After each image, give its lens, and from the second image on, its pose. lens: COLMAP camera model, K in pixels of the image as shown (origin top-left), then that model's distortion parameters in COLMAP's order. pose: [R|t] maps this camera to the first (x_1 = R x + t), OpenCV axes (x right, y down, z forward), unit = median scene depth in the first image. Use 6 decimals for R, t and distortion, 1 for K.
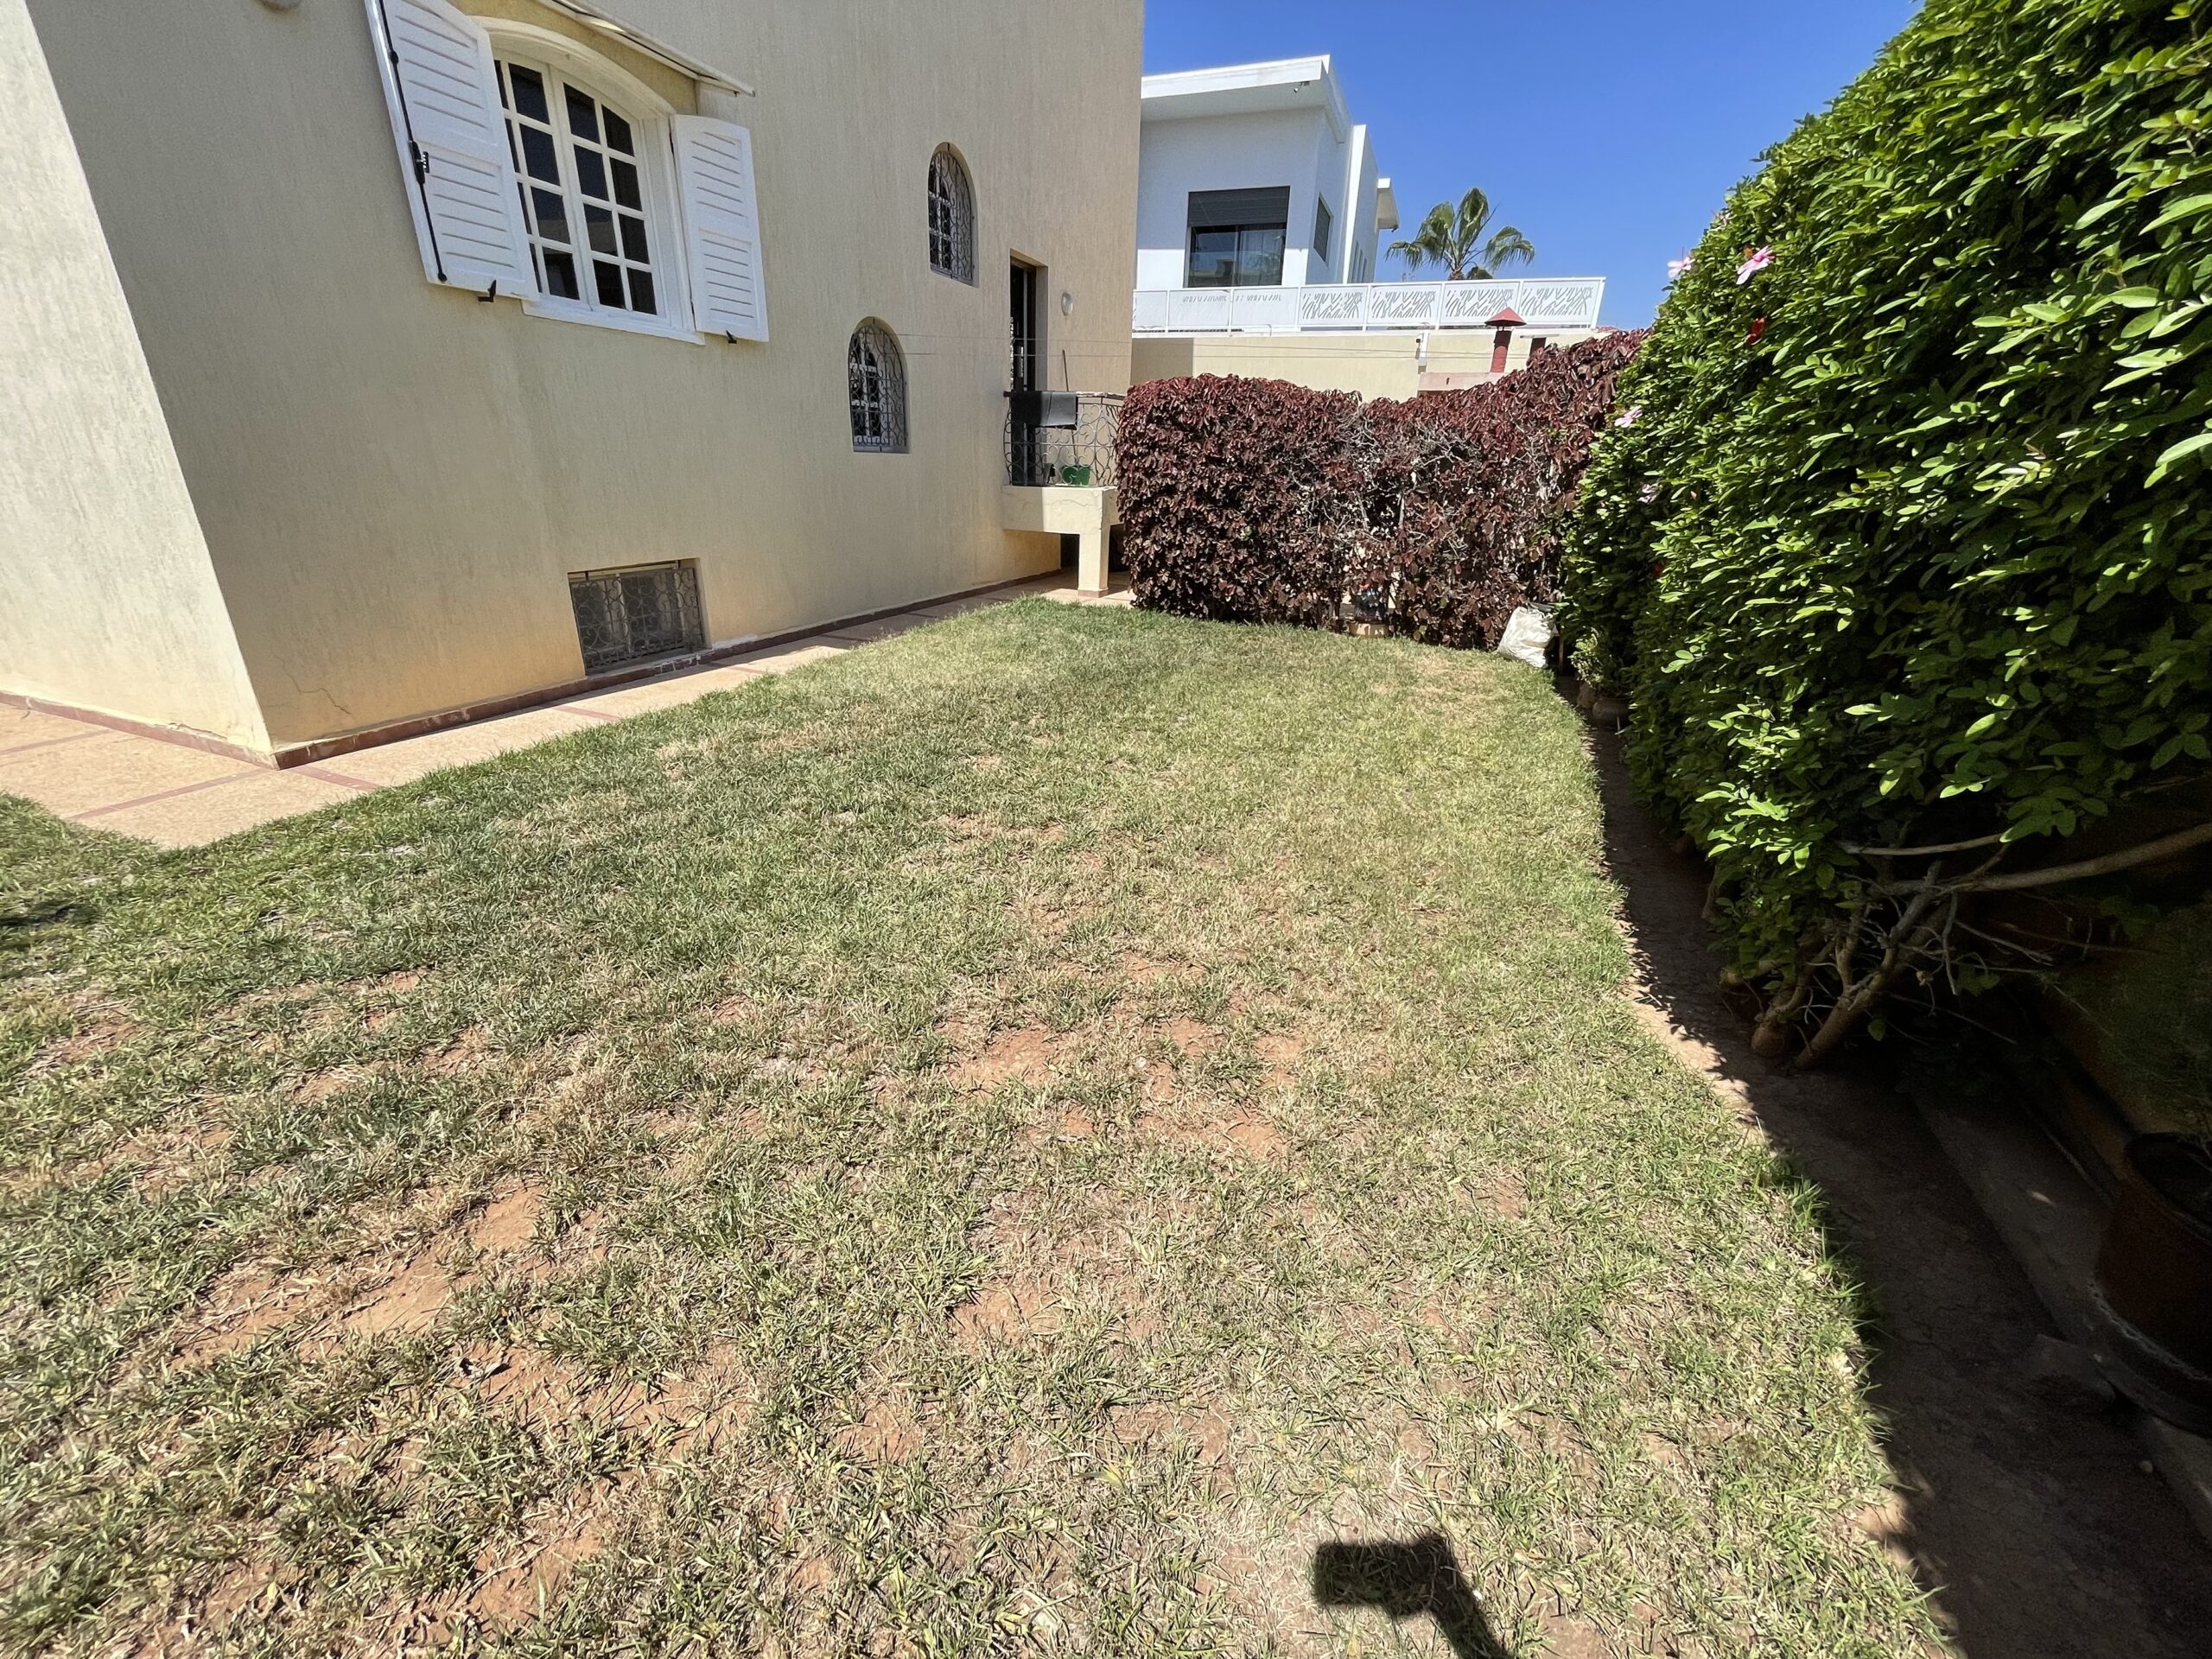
lens RADIAL K [[888.4, 0, 1099.1], [0, 888.4, 831.0], [0, 0, 1]] dist [-0.001561, 0.000597]
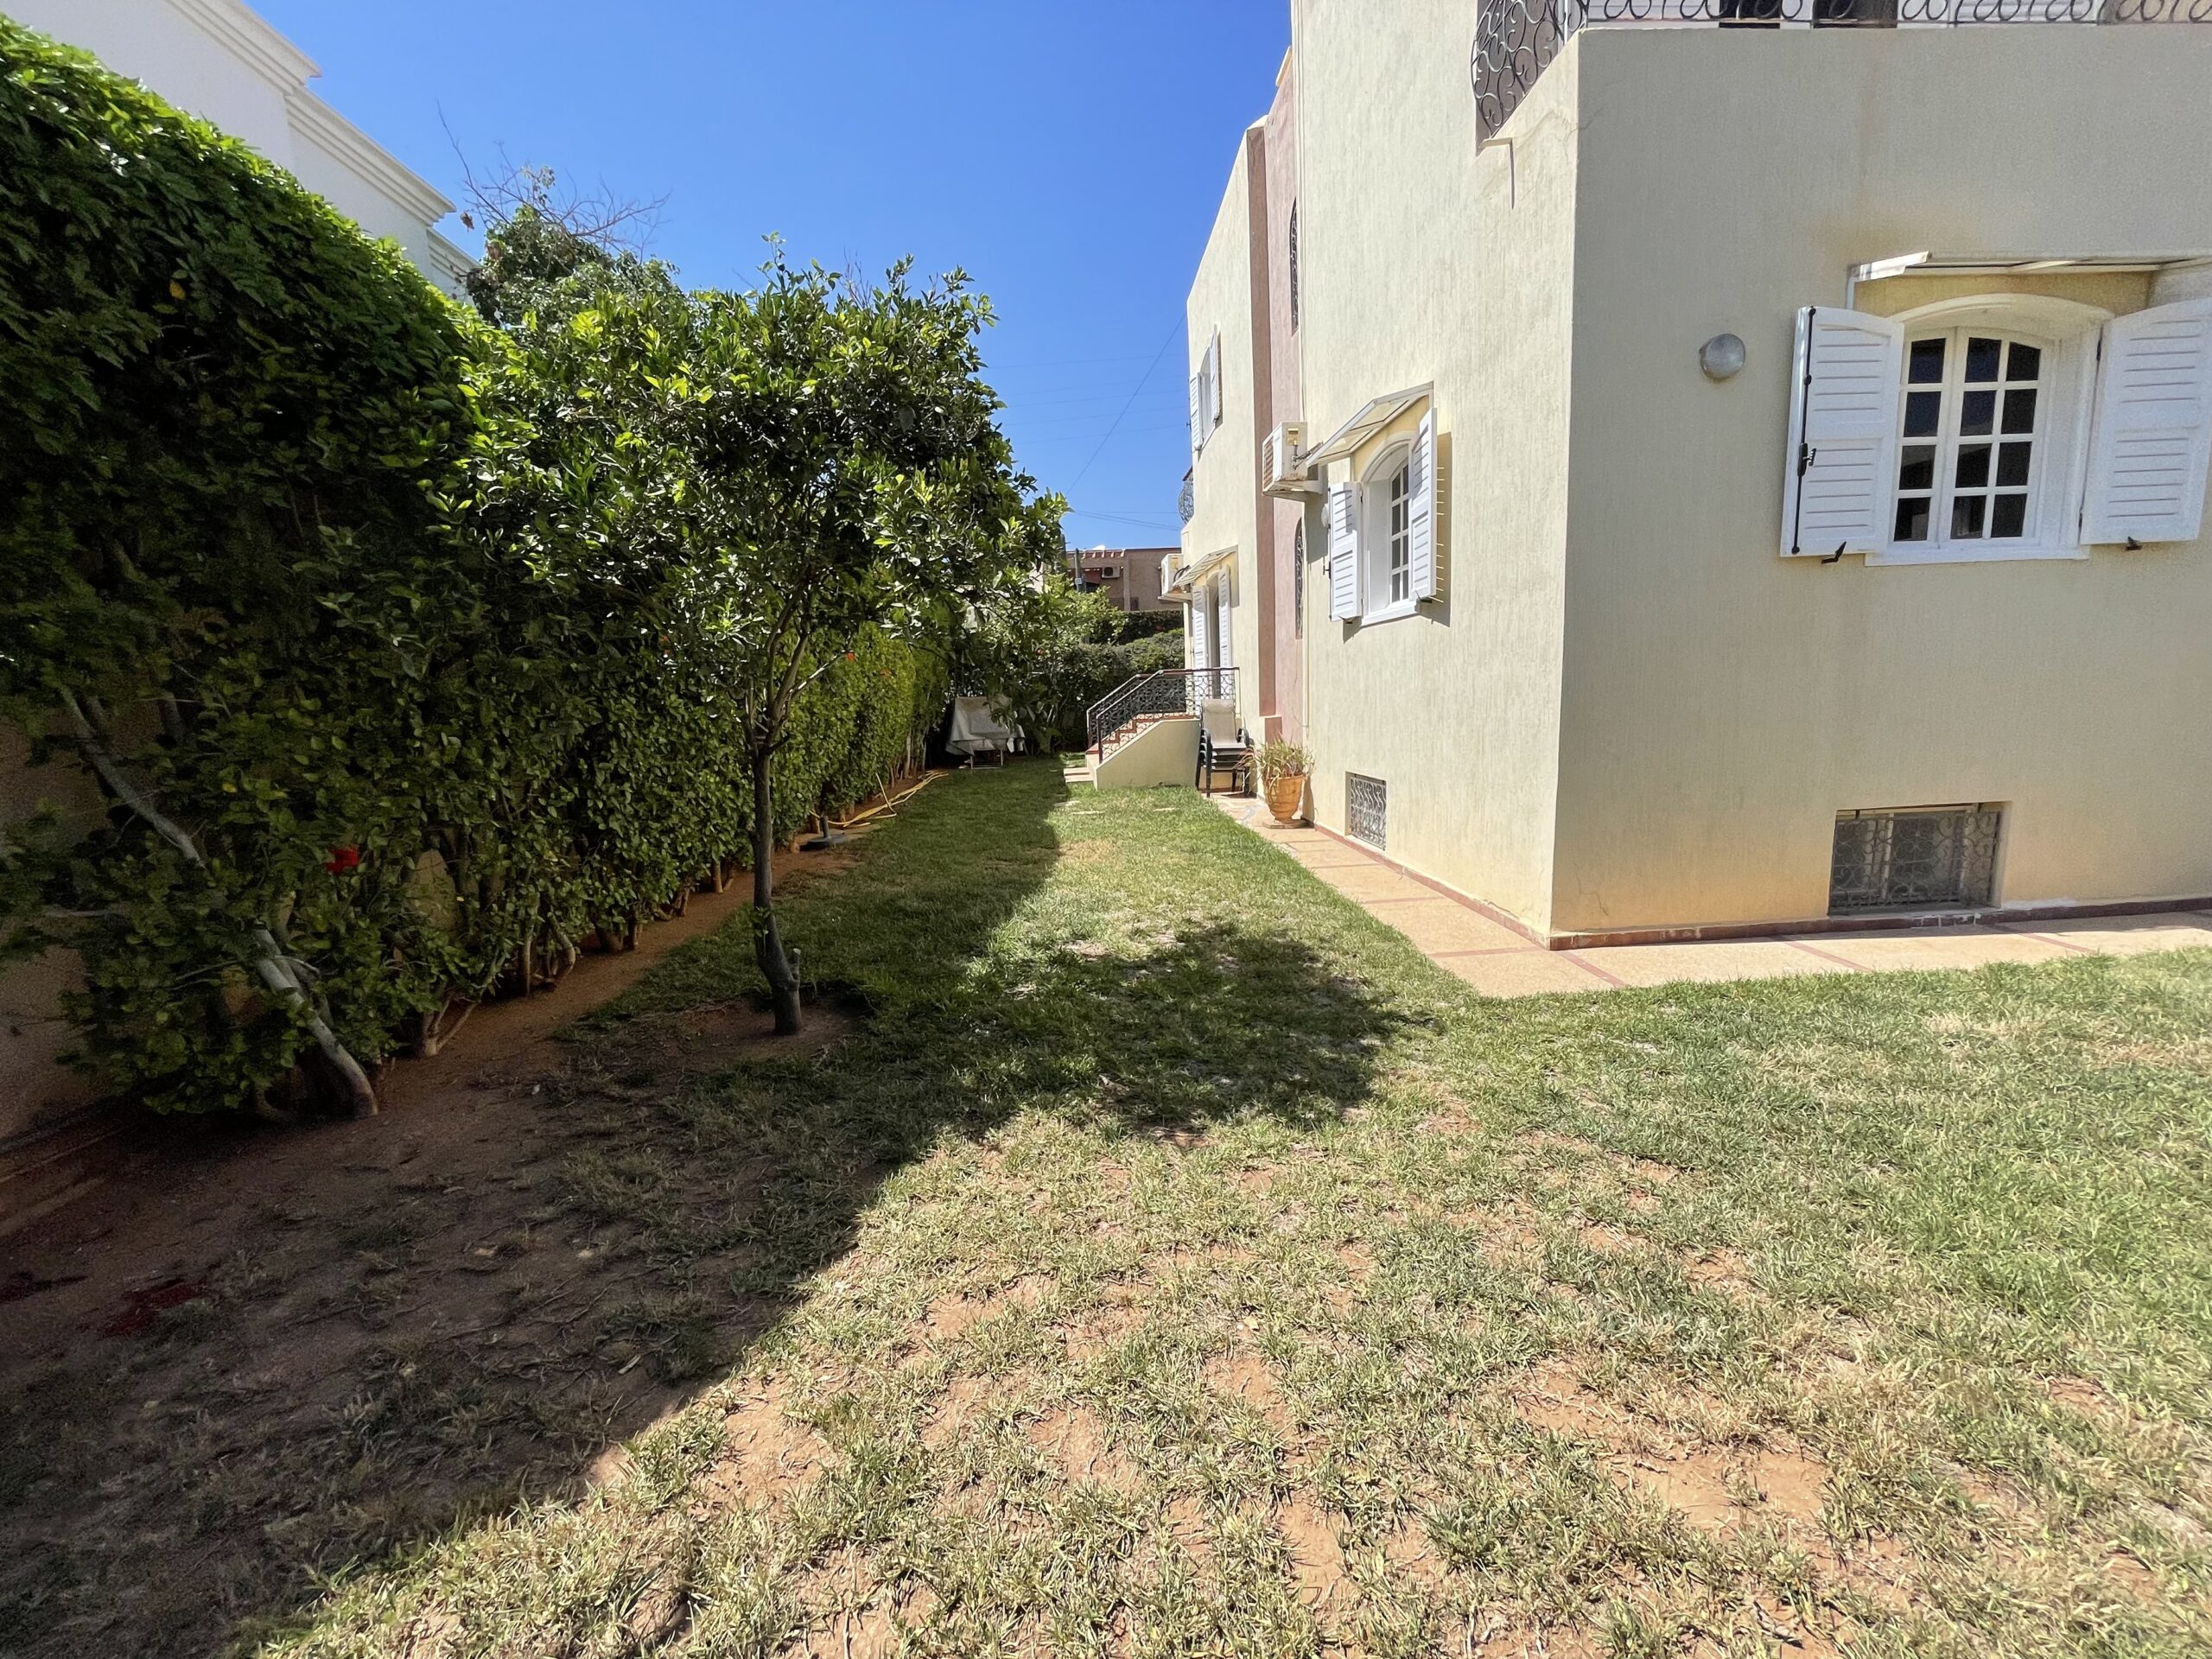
lens RADIAL K [[896.9, 0, 1109.2], [0, 896.9, 834.6], [0, 0, 1]] dist [0.000906, 0.000279]
pose [[0.422674, 0.091150, -0.901687, -0.070299], [-0.297076, 0.953893, -0.042830, 0.012749], [0.856208, 0.285973, 0.430264, -0.110790]]
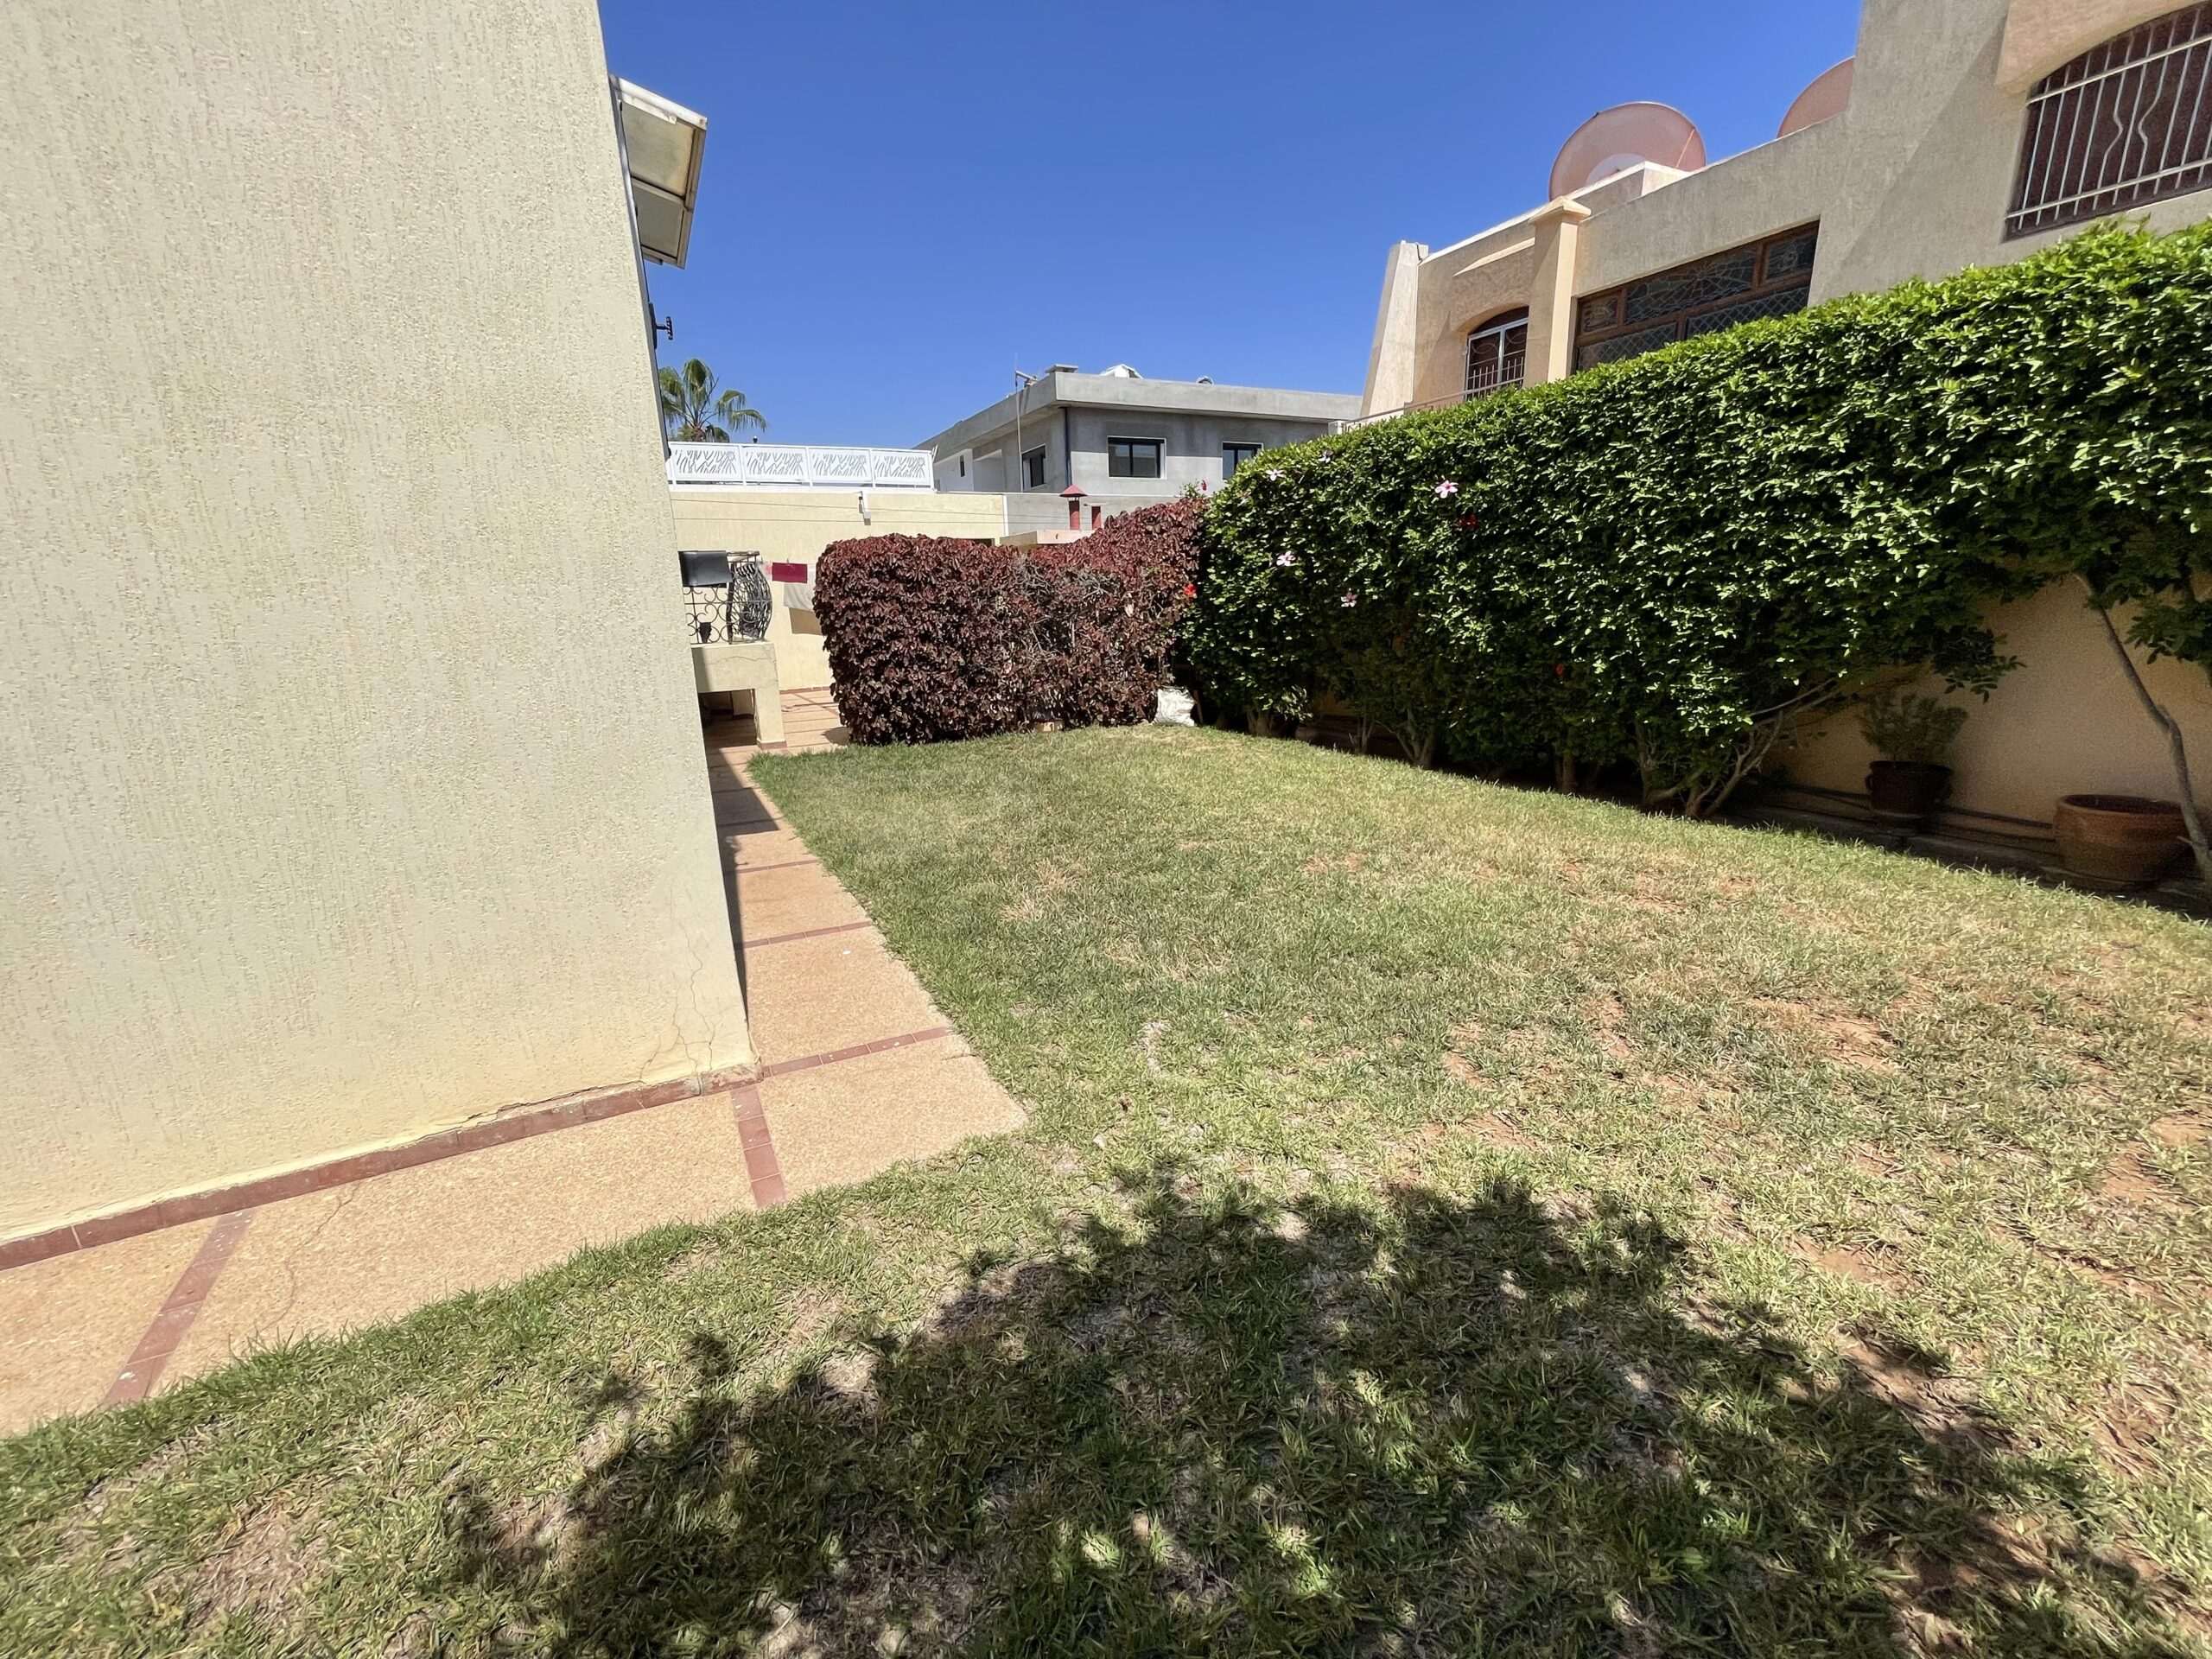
lens RADIAL K [[888.4, 0, 1099.1], [0, 888.4, 831.0], [0, 0, 1]] dist [-0.001561, 0.000597]
pose [[0.661977, -0.249470, 0.706789, -1.213920], [0.340563, 0.940134, 0.012861, -0.178102], [-0.667685, 0.232192, 0.707307, 0.242812]]
